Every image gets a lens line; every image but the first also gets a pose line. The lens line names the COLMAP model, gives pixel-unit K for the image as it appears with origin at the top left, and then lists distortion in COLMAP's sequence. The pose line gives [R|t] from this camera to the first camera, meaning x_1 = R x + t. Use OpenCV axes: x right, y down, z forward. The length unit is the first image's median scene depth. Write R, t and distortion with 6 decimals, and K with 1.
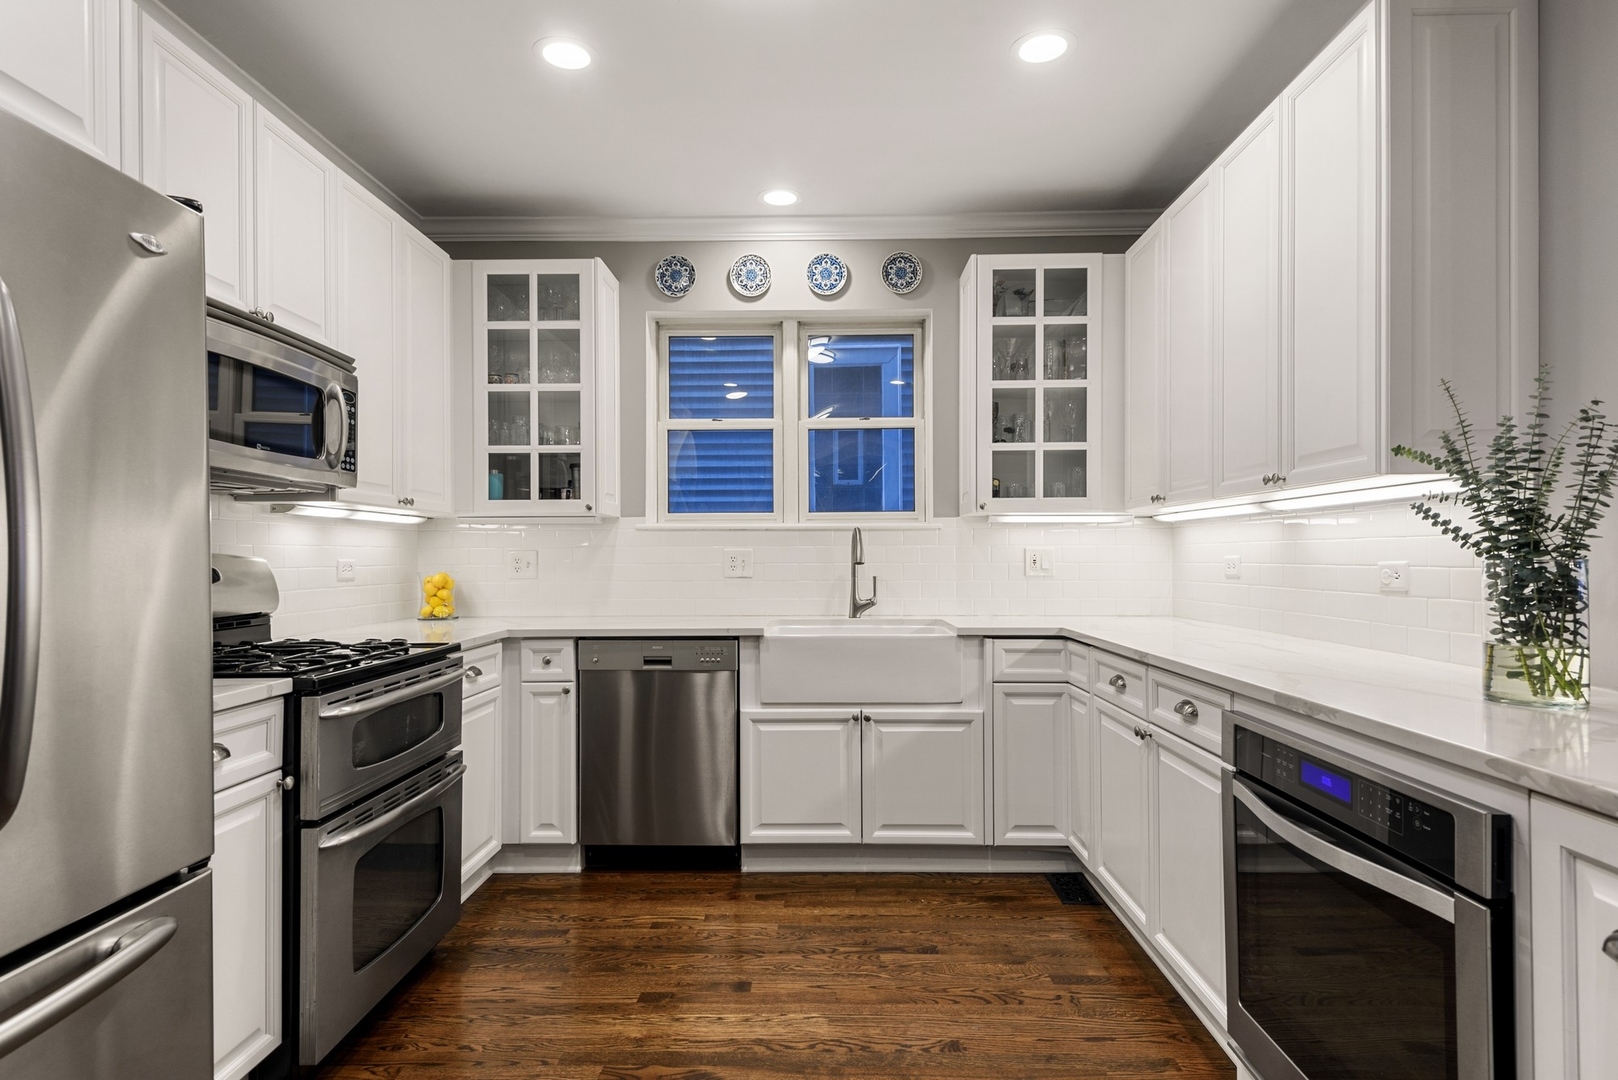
lens RADIAL K [[870.1, 0, 812.4], [0, 870.1, 549.8], [0, 0, 1]] dist [0.013542, -0.004900]
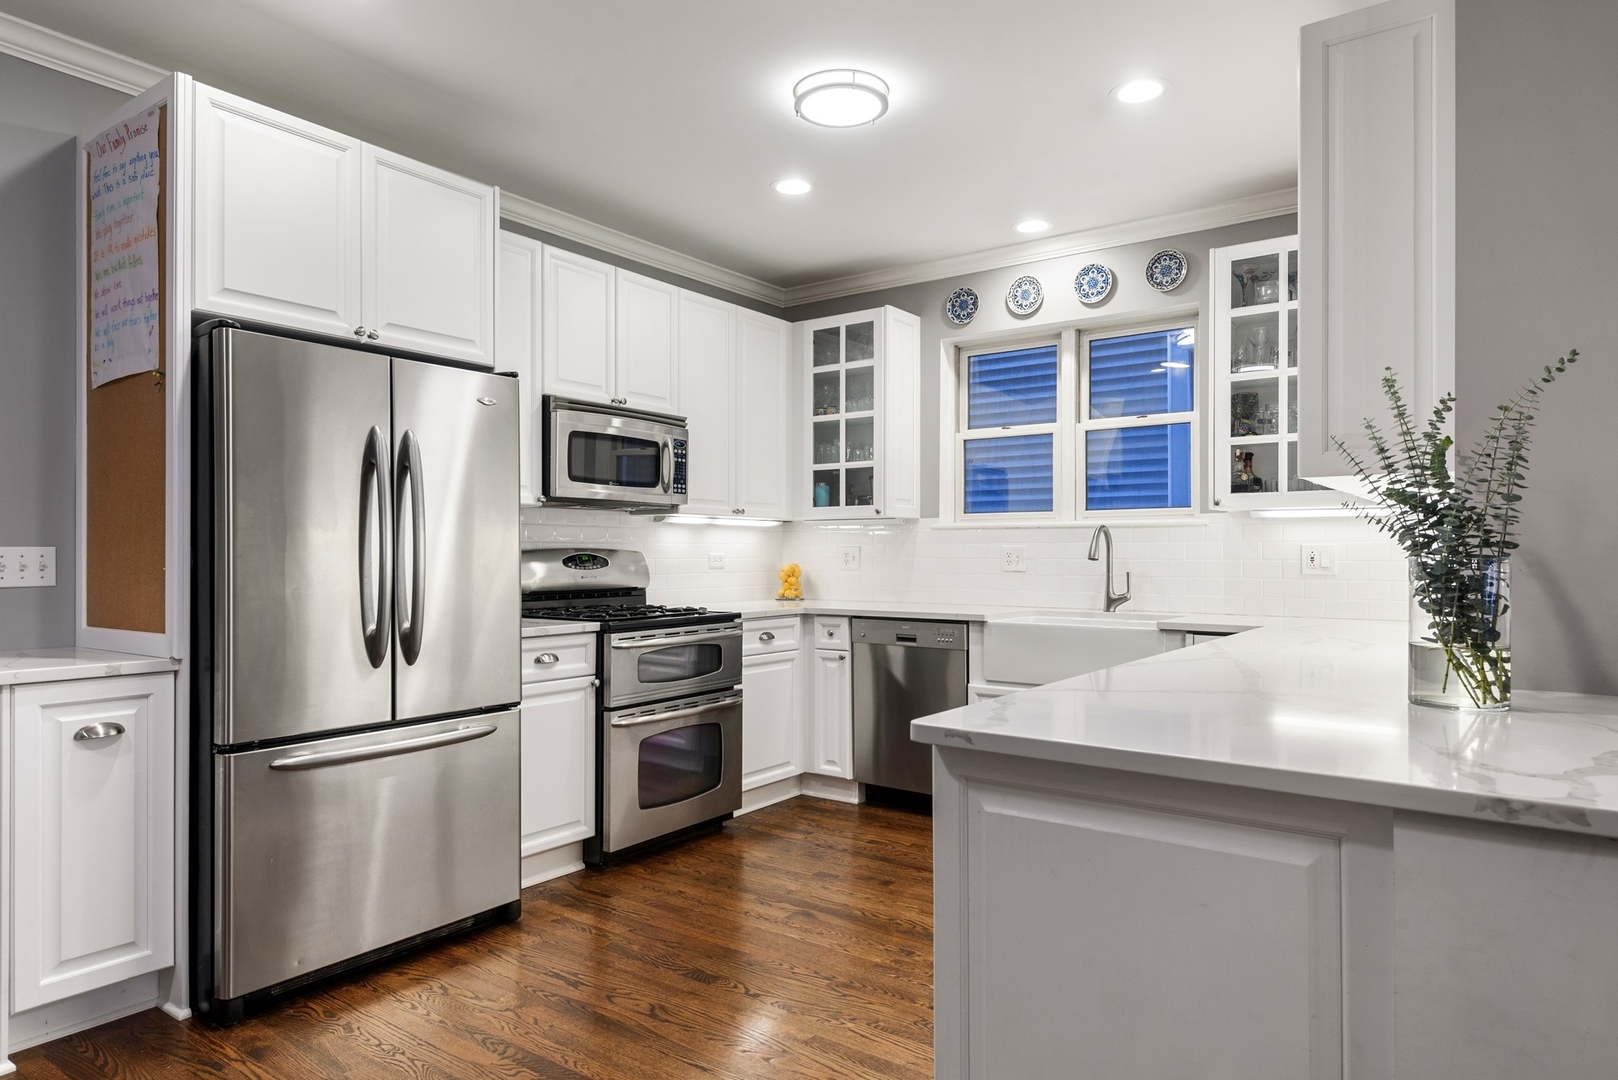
lens RADIAL K [[982.3, 0, 809.2], [0, 982.3, 545.8], [0, 0, 1]] dist [-0.003366, 0.000288]
pose [[0.812930, -0.000147, -0.582361, 0.468011], [0.000187, 1.000000, 0.000010, -0.000804], [0.582361, -0.000117, 0.812930, -0.174806]]
